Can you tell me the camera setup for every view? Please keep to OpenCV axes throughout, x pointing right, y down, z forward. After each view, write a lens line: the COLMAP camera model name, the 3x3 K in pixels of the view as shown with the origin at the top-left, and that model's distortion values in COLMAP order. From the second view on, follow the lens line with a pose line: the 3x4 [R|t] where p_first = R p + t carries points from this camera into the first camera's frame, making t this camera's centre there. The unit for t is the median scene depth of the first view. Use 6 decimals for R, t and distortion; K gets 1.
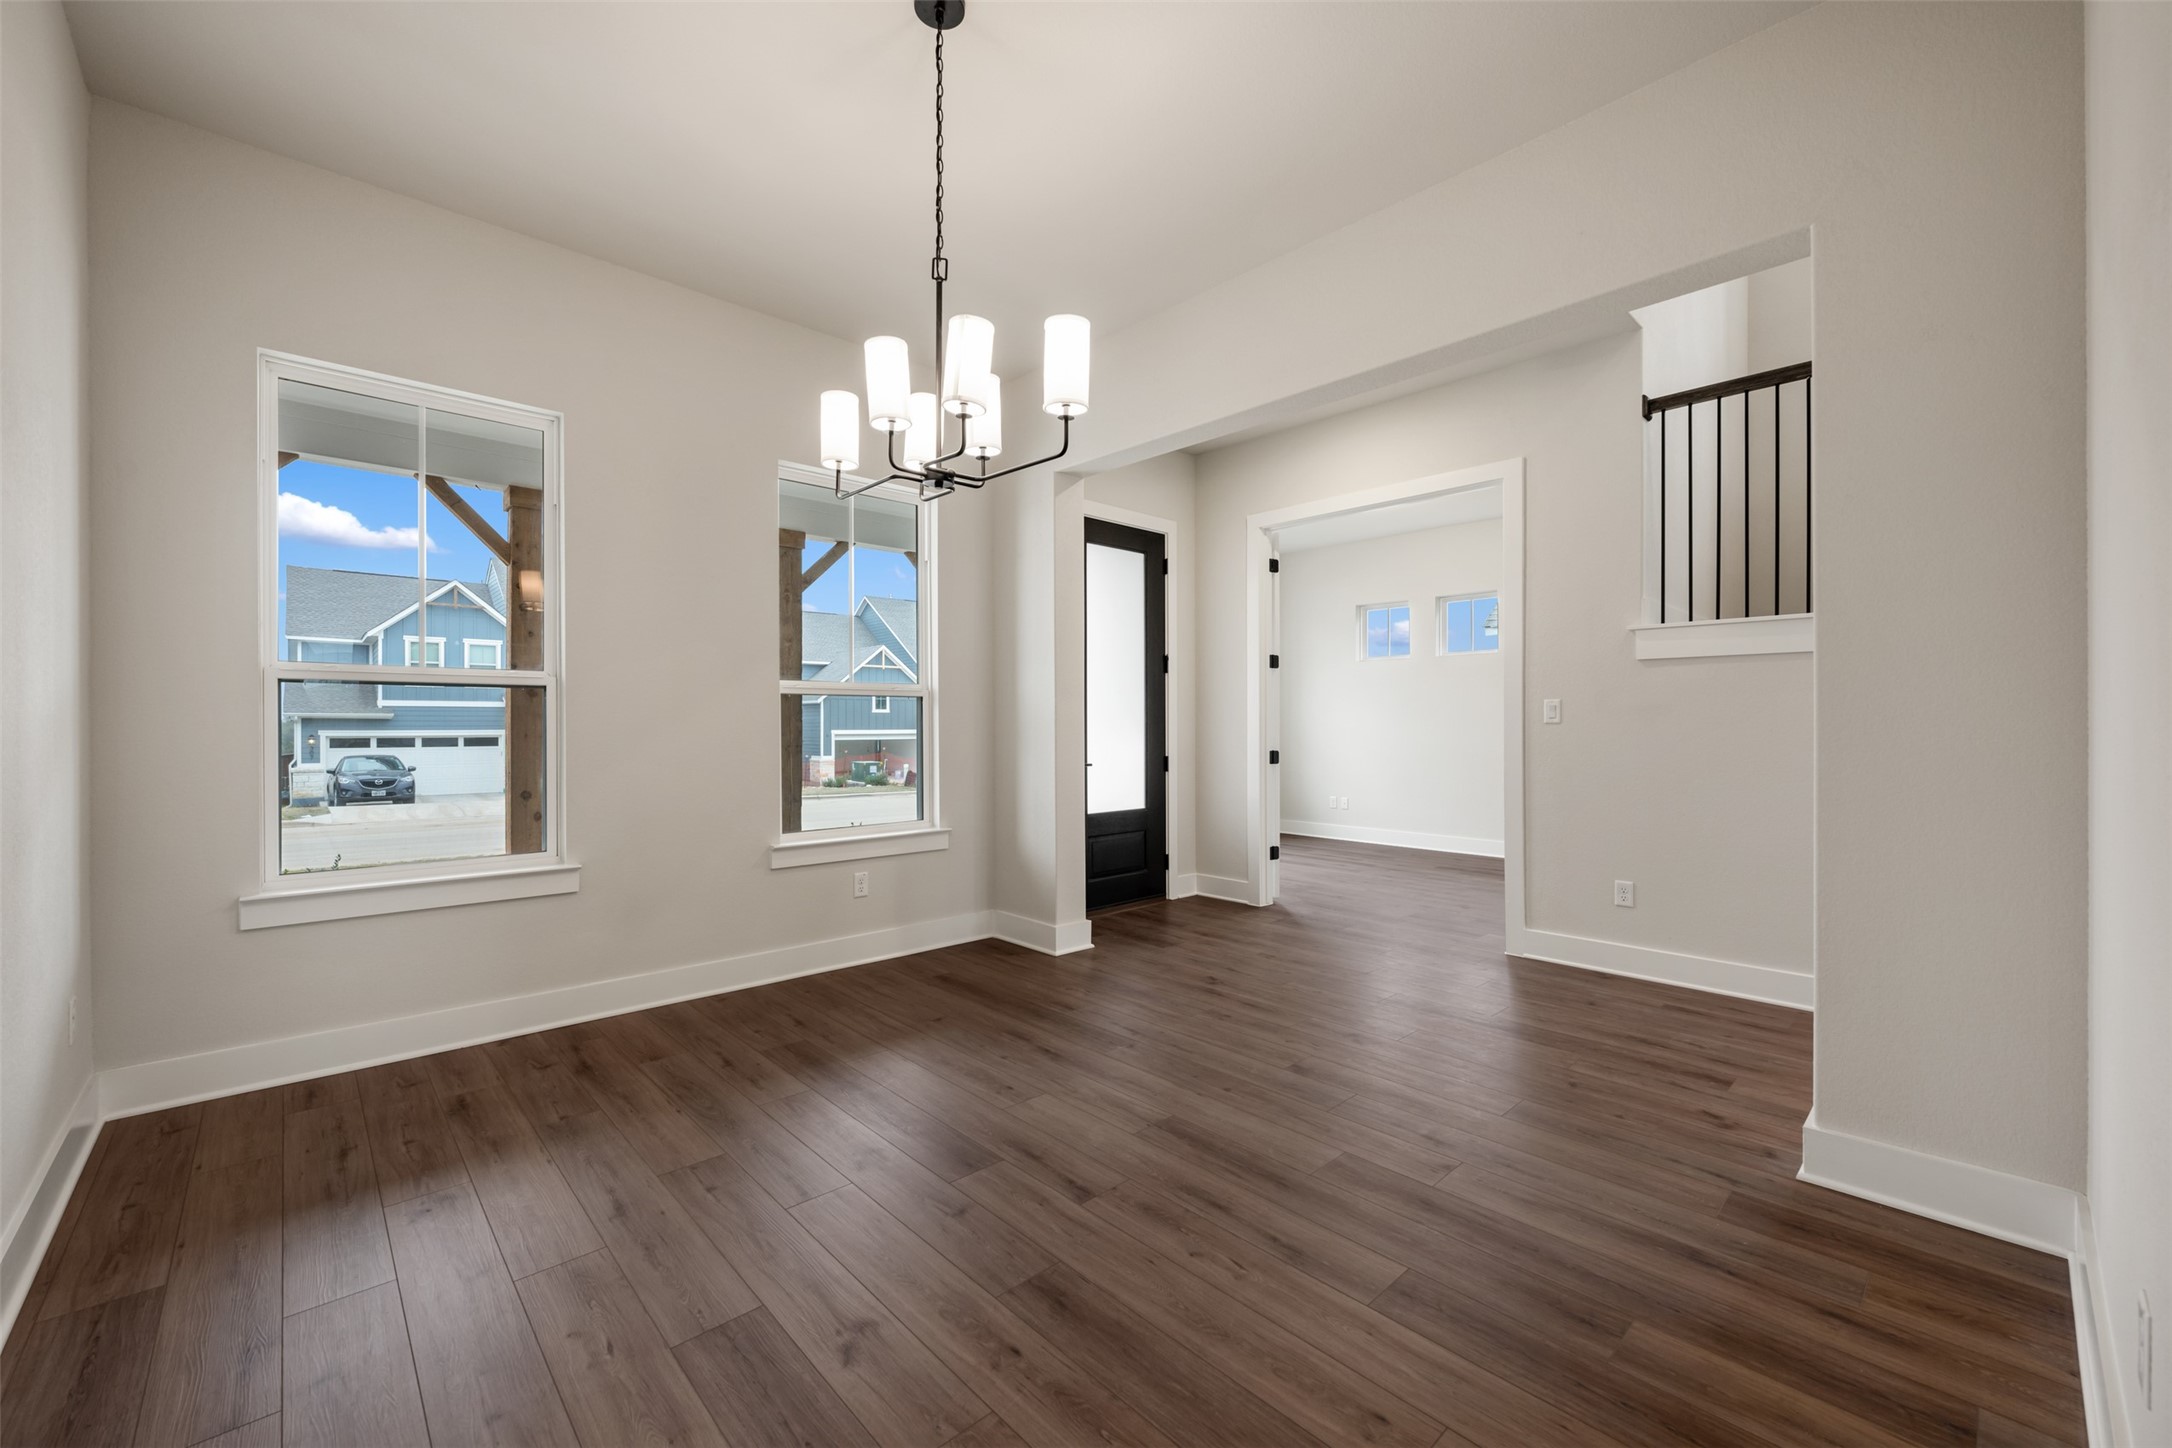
lens RADIAL K [[861.6, 0, 1084.7], [0, 861.6, 732.3], [0, 0, 1]] dist [-0.001801, 0.000194]
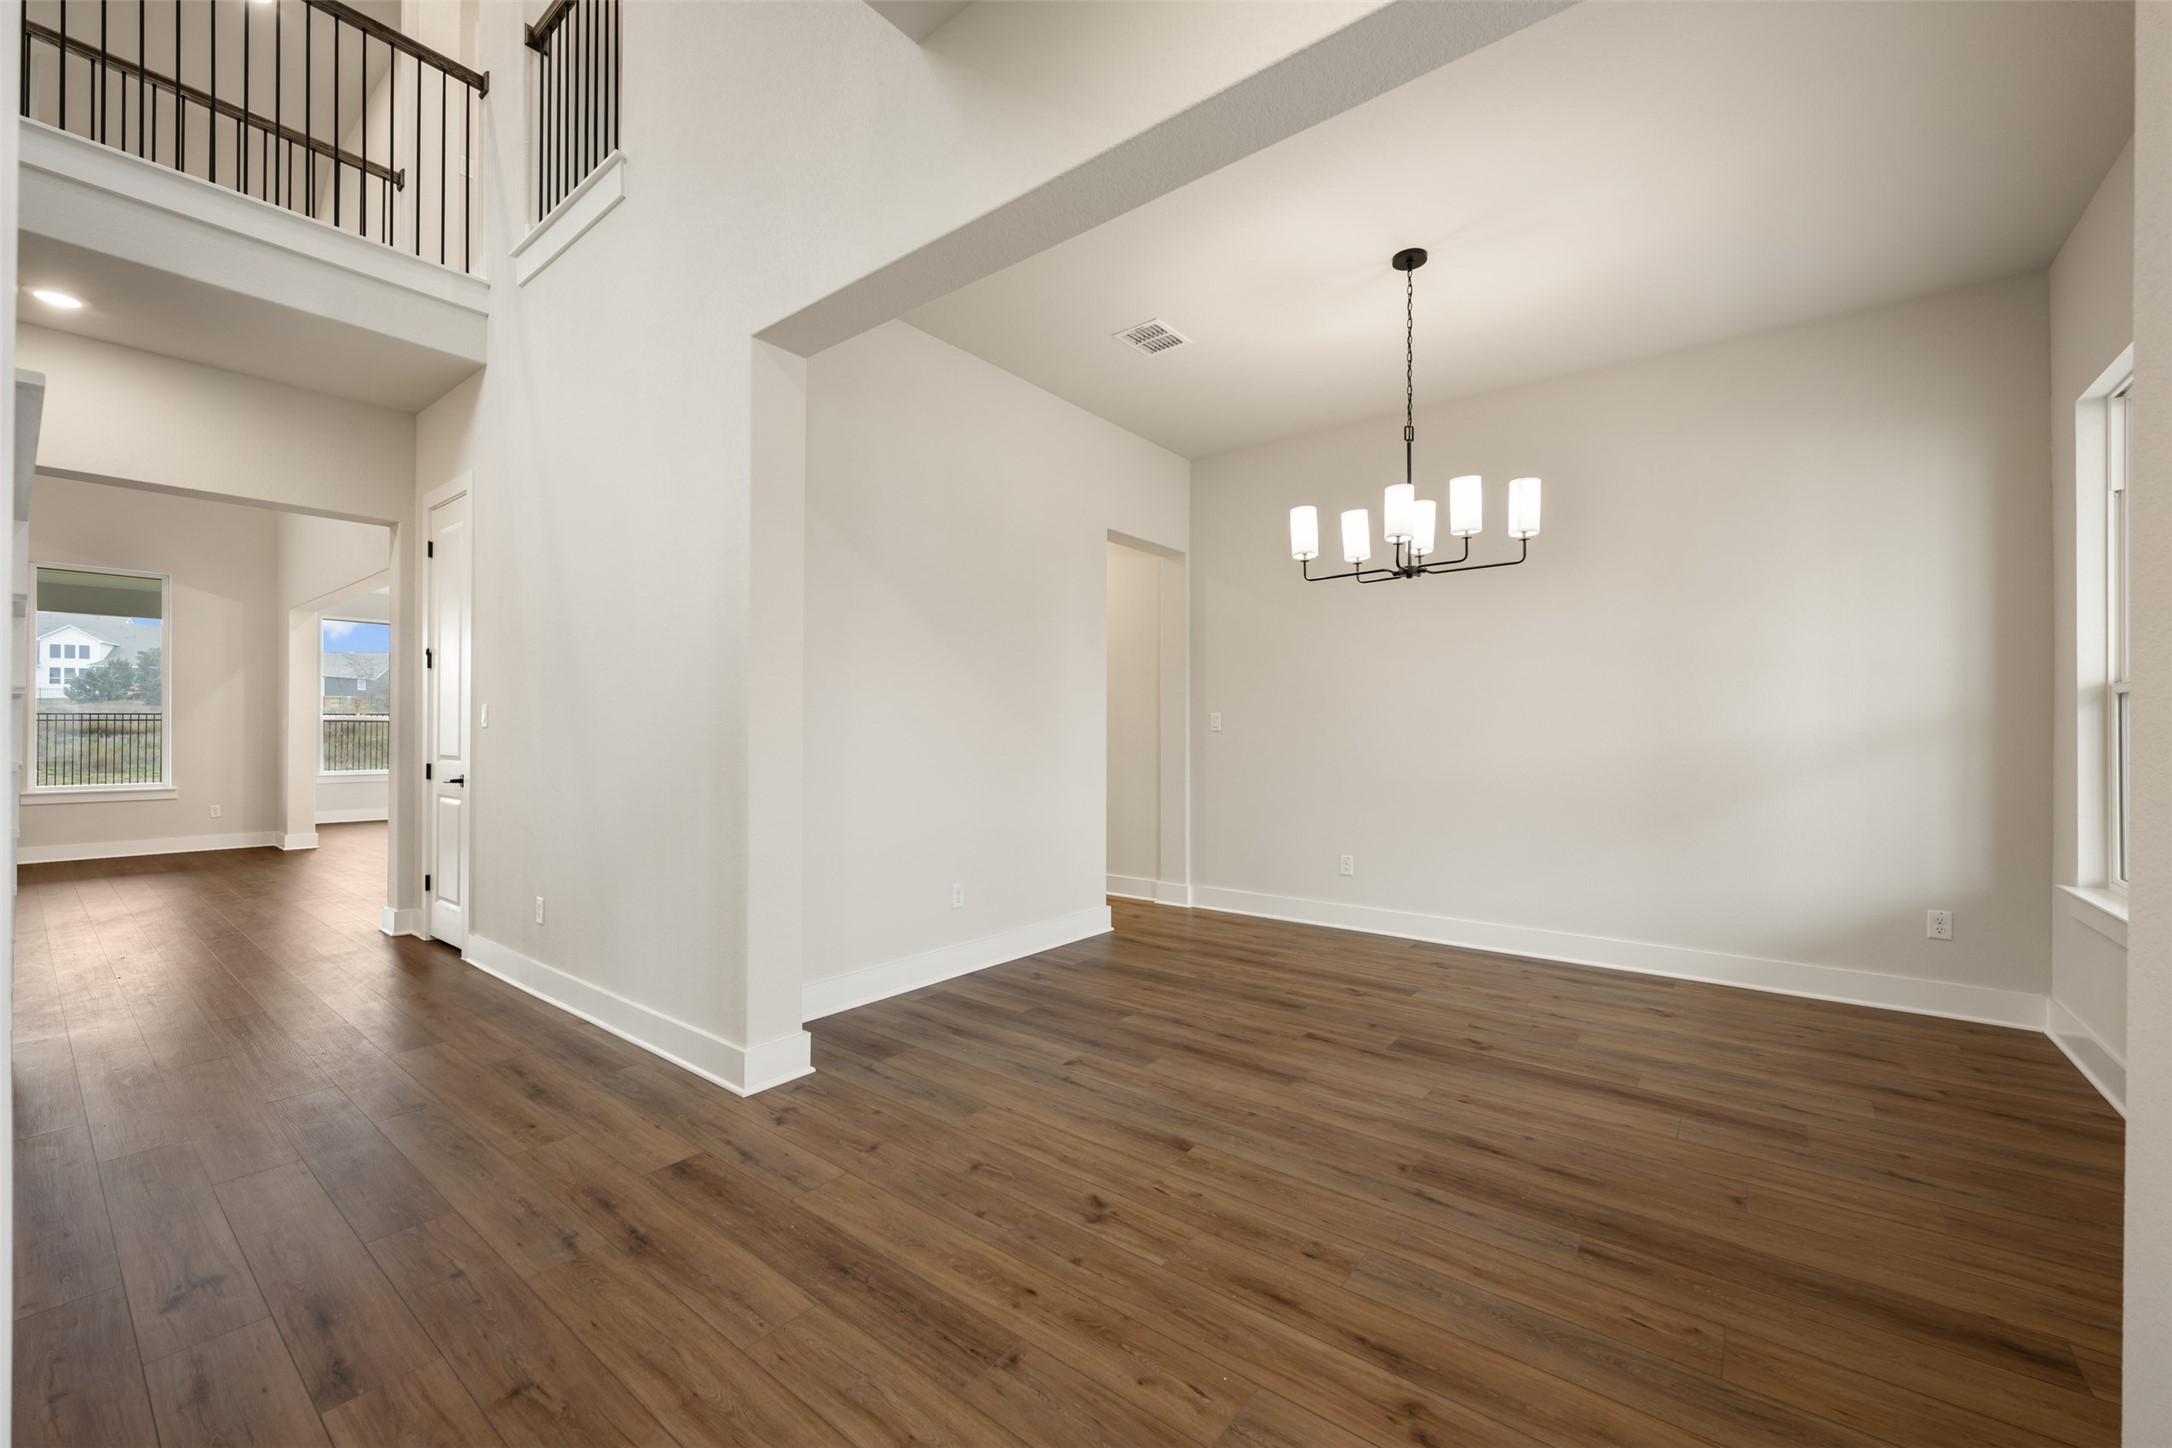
lens RADIAL K [[861.6, 0, 1084.7], [0, 861.6, 732.3], [0, 0, 1]] dist [-0.001801, 0.000194]
pose [[-0.988205, -0.002820, -0.153112, 0.371503], [-0.004369, 0.999943, 0.009785, -0.014118], [0.153076, 0.010338, -0.988160, 1.428487]]
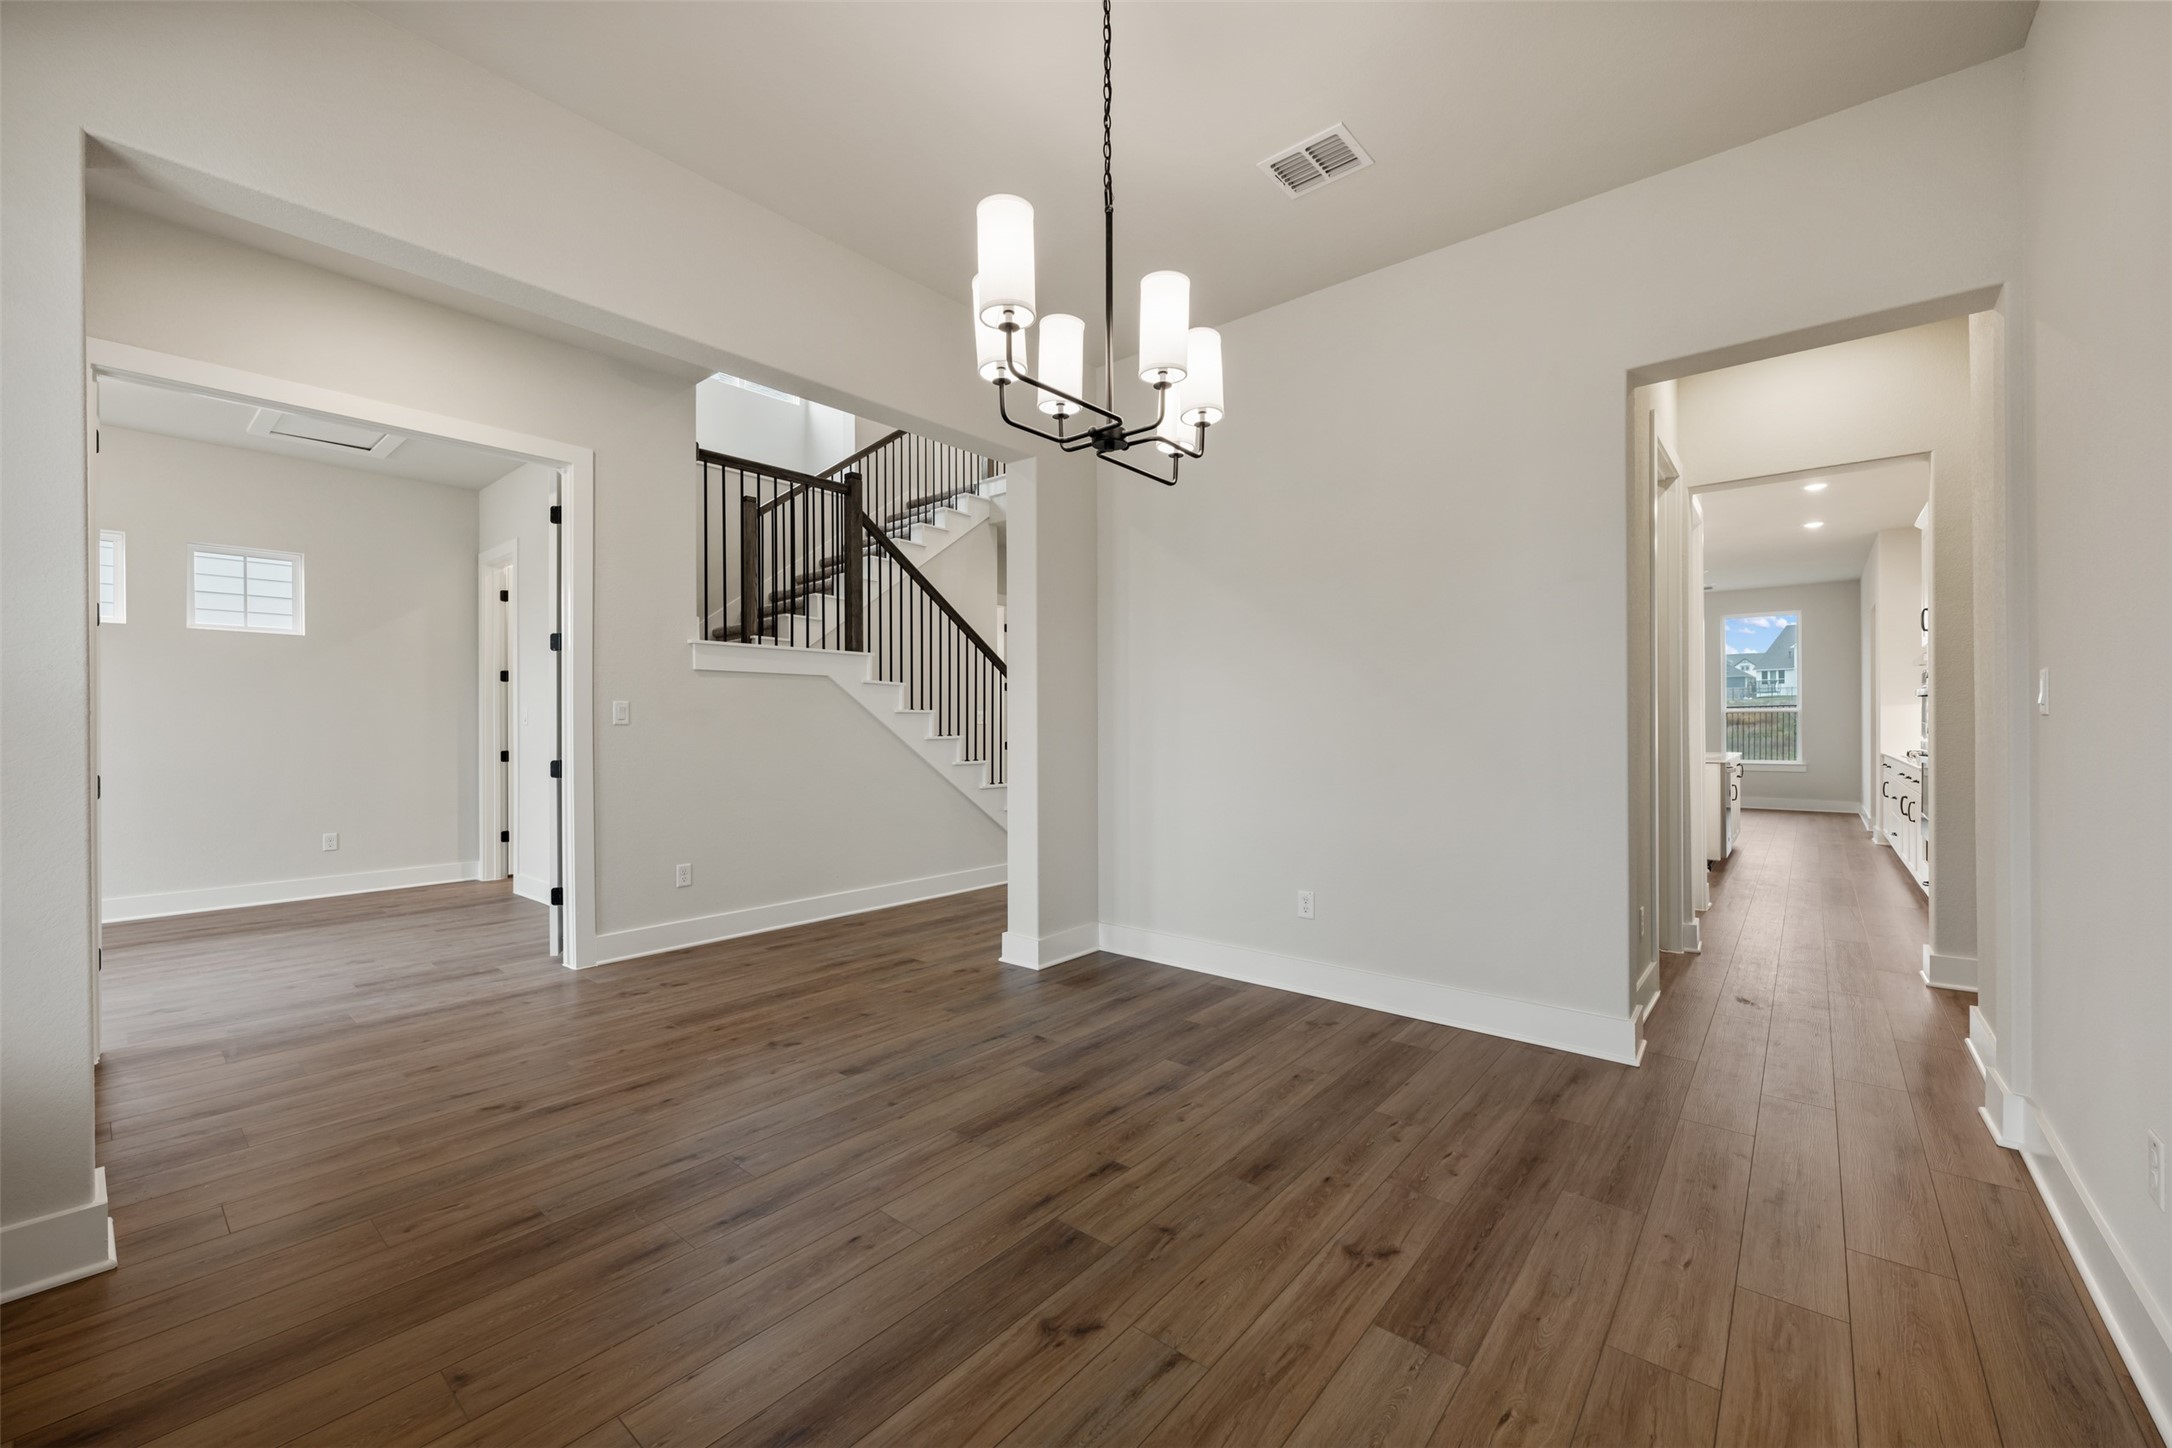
lens RADIAL K [[856.1, 0, 1083.7], [0, 856.1, 724.8], [0, 0, 1]] dist [-0.002723, -0.000107]
pose [[-0.118142, -0.000026, 0.992997, -0.602589], [0.013476, 0.999908, 0.001630, -0.005294], [-0.992905, 0.013574, -0.118131, 0.667469]]
